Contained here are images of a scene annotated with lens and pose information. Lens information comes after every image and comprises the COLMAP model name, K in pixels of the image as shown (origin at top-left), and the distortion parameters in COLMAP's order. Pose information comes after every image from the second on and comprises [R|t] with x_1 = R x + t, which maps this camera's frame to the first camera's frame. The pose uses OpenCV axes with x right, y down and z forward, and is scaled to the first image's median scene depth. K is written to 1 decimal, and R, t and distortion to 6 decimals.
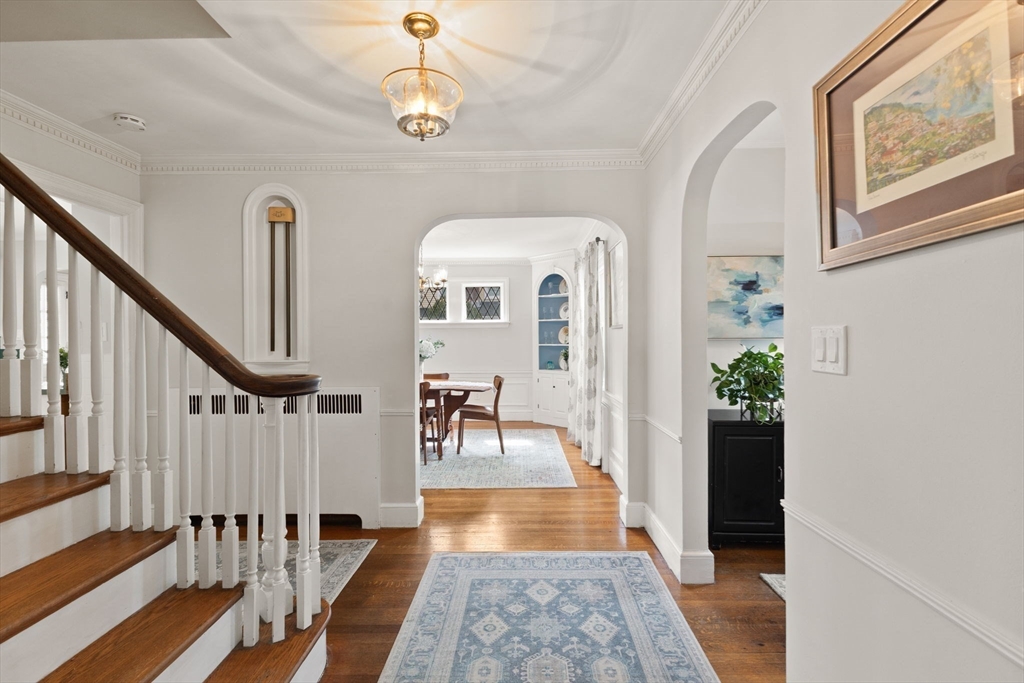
lens RADIAL K [[442.1, 0, 512.7], [0, 442.1, 338.7], [0, 0, 1]] dist [0.008557, 0.000123]
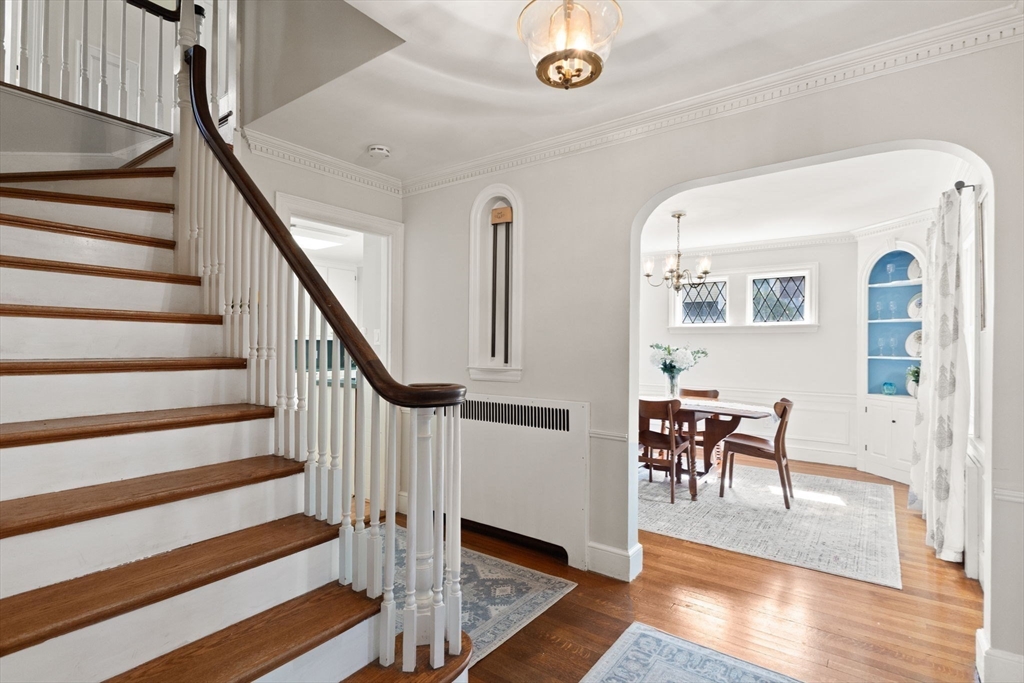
lens RADIAL K [[495.9, 0, 512.0], [0, 495.9, 341.5], [0, 0, 1]] dist [0.018088, -0.008644]
pose [[0.819299, 0.007728, -0.573315, 0.084685], [-0.012060, 0.999920, -0.003755, -0.001781], [0.573240, 0.009991, 0.819326, 0.094690]]
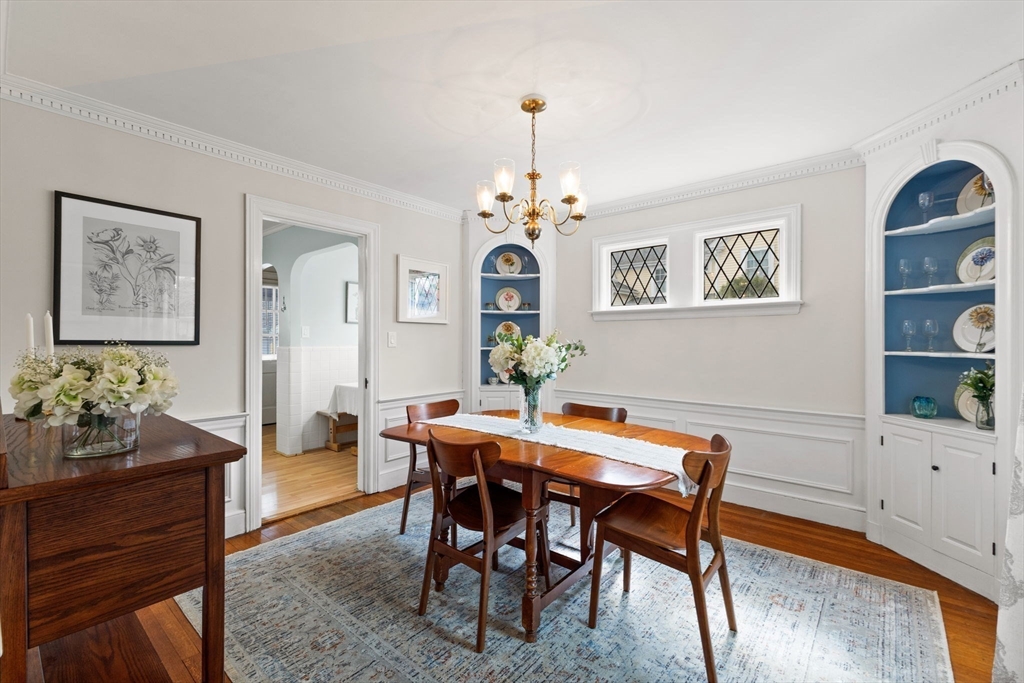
lens RADIAL K [[442.1, 0, 512.7], [0, 442.1, 338.7], [0, 0, 1]] dist [0.008557, 0.000123]
pose [[0.779086, 0.003858, -0.626905, 0.081879], [-0.002677, 0.999992, 0.002826, 0.000687], [0.626911, -0.000524, 0.779091, 0.775580]]
